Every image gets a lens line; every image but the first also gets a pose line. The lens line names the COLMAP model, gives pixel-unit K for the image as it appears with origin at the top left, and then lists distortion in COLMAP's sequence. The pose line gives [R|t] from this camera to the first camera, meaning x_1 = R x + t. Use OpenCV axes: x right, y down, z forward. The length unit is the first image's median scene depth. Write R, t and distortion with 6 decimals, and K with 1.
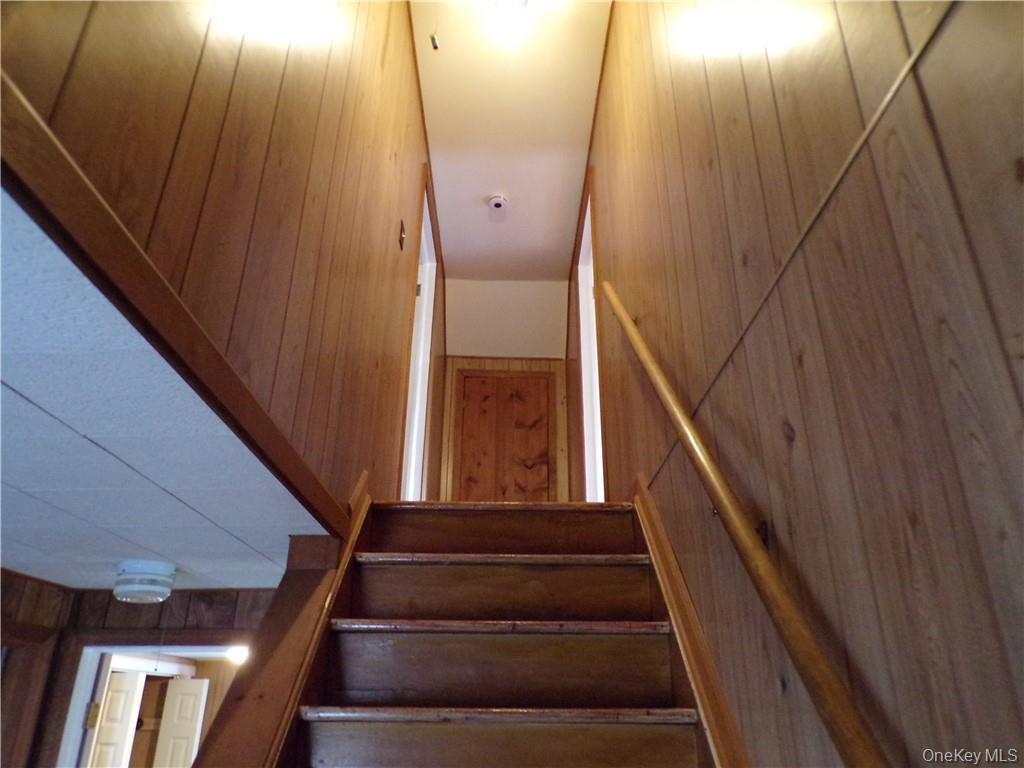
lens RADIAL K [[687.4, 0, 513.4], [0, 687.4, 386.5], [0, 0, 1]] dist [-0.030395, 0.023346]
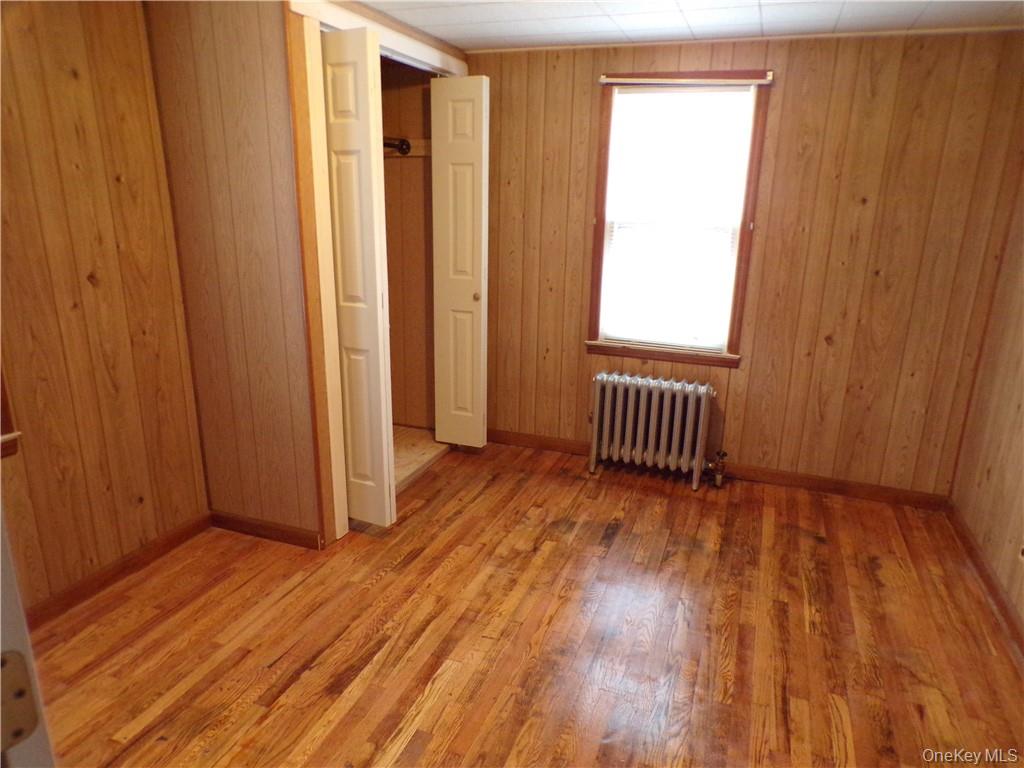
lens RADIAL K [[687.4, 0, 512.4], [0, 687.4, 386.9], [0, 0, 1]] dist [-0.030395, 0.023346]
pose [[0.936429, 0.115535, -0.331289, -0.195749], [0.130804, 0.761195, 0.635195, 0.262216], [0.325563, -0.638148, 0.697693, 0.409446]]
